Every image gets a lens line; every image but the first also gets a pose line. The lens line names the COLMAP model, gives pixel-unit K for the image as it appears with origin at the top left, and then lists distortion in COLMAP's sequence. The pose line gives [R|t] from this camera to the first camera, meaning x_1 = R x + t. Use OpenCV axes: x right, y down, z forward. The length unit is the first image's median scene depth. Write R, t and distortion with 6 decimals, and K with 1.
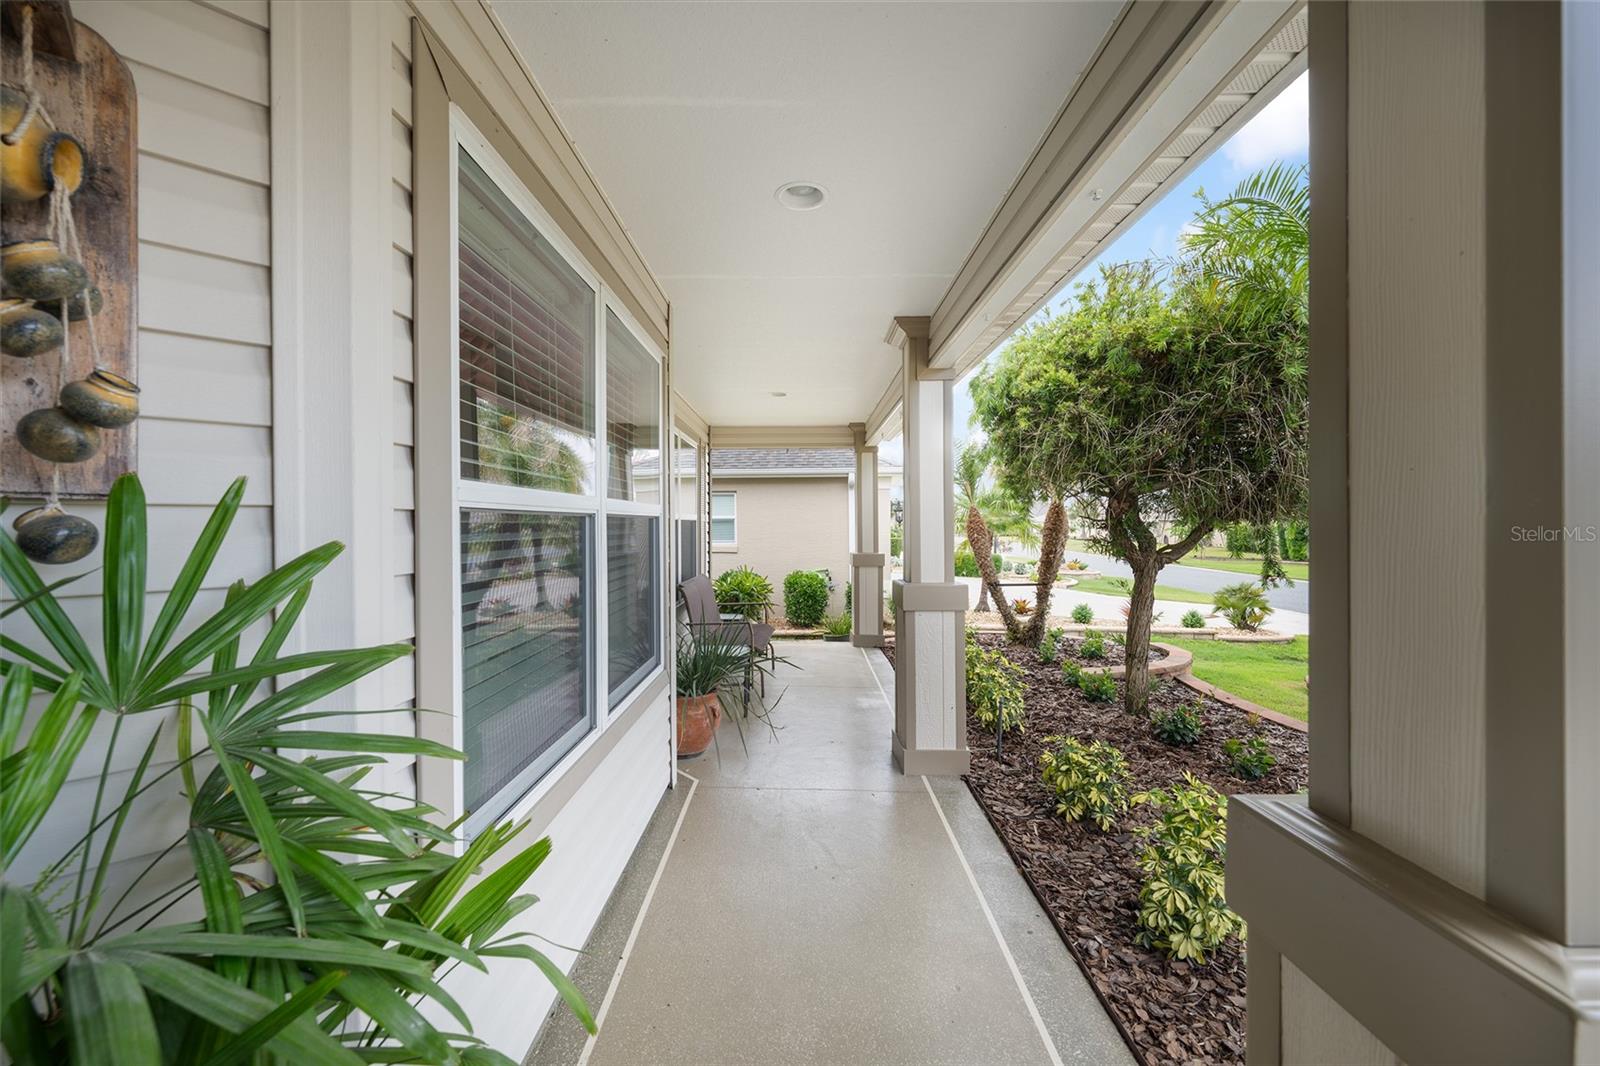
lens RADIAL K [[625.0, 0, 805.2], [0, 625.0, 523.0], [0, 0, 1]] dist [-0.003272, 0.000092]
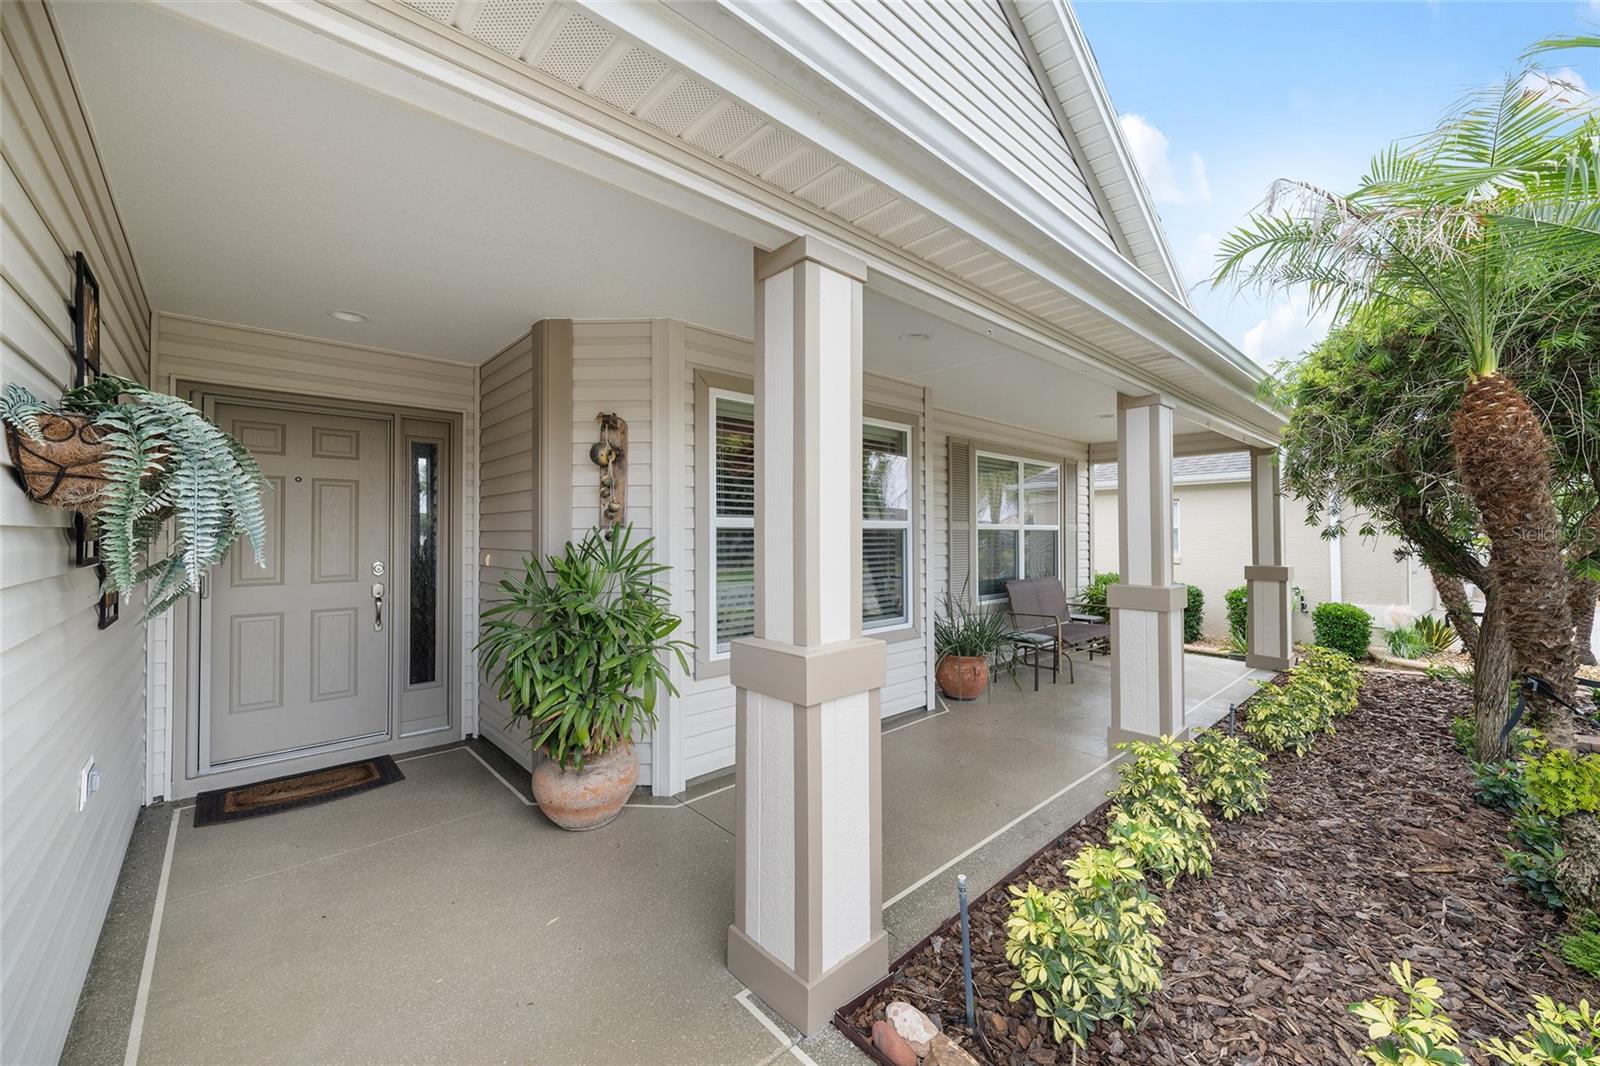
lens RADIAL K [[625.0, 0, 792.7], [0, 625.0, 532.2], [0, 0, 1]] dist [-0.003272, 0.000092]
pose [[0.665942, -0.005805, -0.745981, 0.779748], [0.003914, 0.999983, -0.004287, 0.003536], [0.745993, -0.000065, 0.665954, -0.267308]]
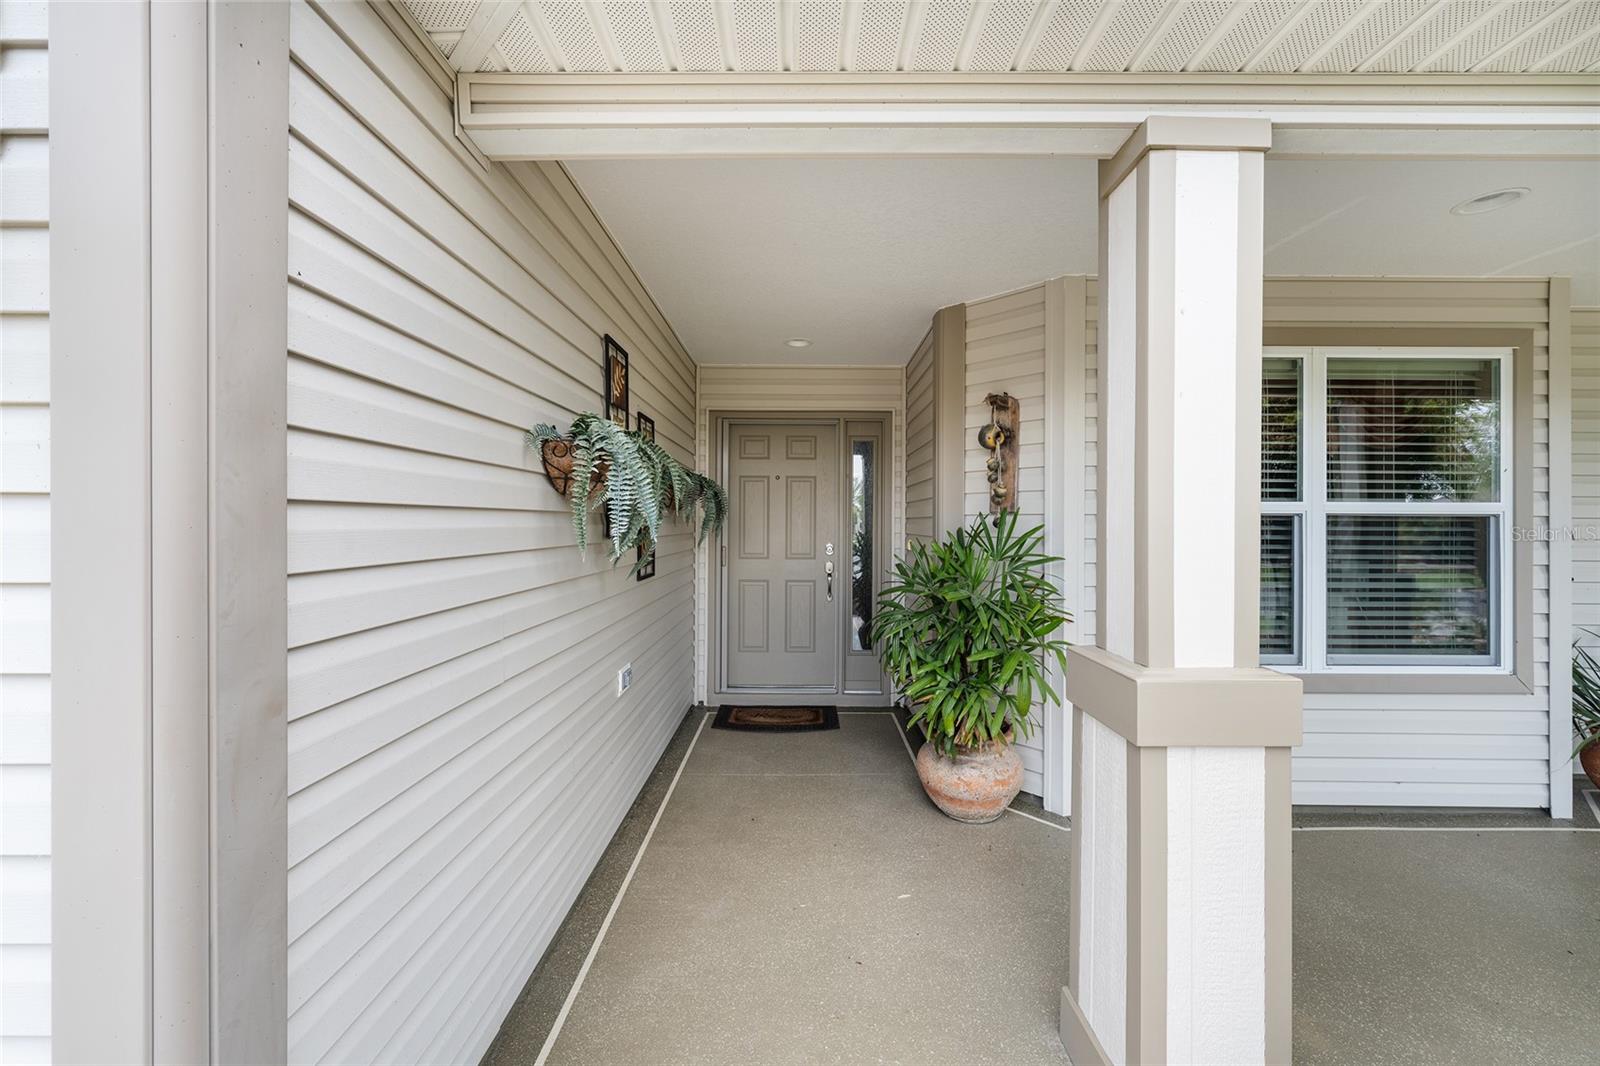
lens RADIAL K [[625.0, 0, 794.6], [0, 625.0, 526.3], [0, 0, 1]] dist [-0.003272, 0.000092]
pose [[-0.023265, 0.003017, -0.999725, 0.798414], [-0.004839, 0.999983, 0.003131, 0.009291], [0.999718, 0.004911, -0.023250, -0.082133]]
